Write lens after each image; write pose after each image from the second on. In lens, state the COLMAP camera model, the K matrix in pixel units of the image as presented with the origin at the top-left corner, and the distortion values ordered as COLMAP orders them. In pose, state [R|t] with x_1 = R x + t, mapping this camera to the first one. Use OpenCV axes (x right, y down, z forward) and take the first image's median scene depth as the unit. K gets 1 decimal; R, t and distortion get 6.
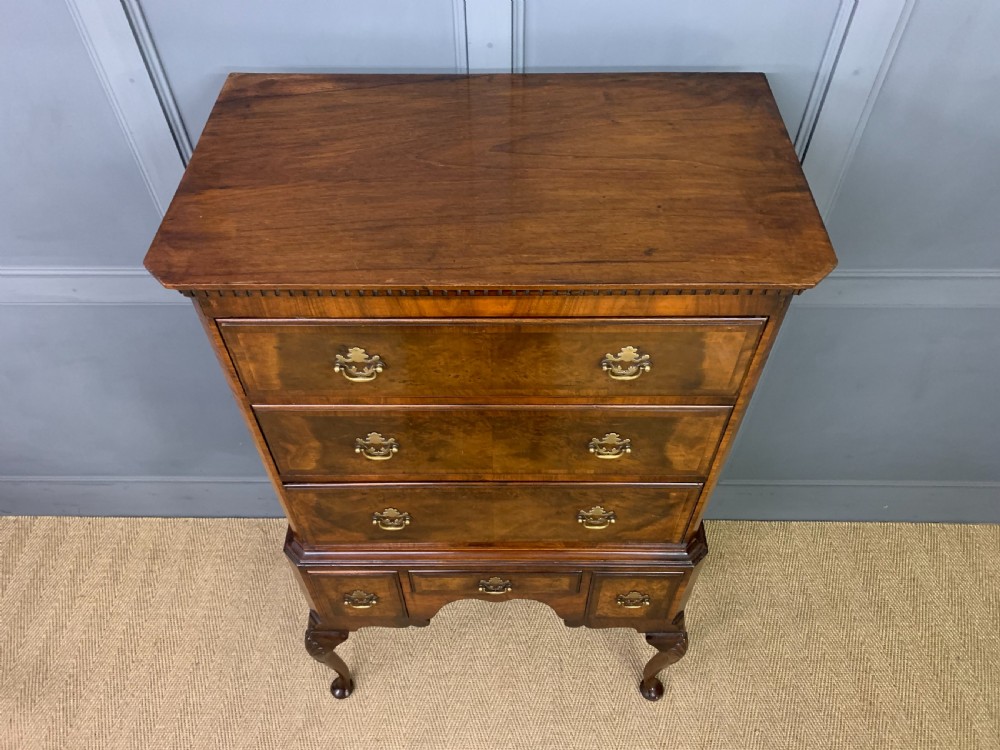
lens RADIAL K [[770.0, 0, 499.9], [0, 770.0, 370.2], [0, 0, 1]] dist [0.136632, -0.391416]
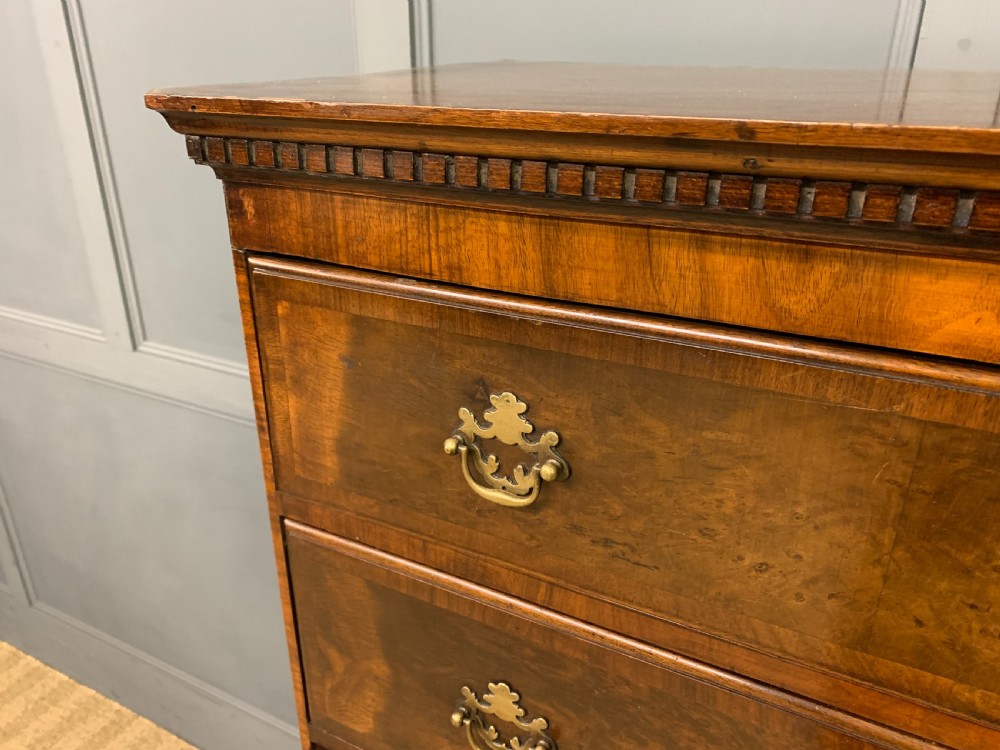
lens RADIAL K [[775.5, 0, 496.1], [0, 775.5, 376.6], [0, 0, 1]] dist [0.059416, -0.103737]
pose [[0.884866, 0.196571, -0.422341, -0.029013], [-0.359804, 0.864247, -0.351593, 0.086473], [0.295894, 0.463073, 0.835470, 0.592450]]
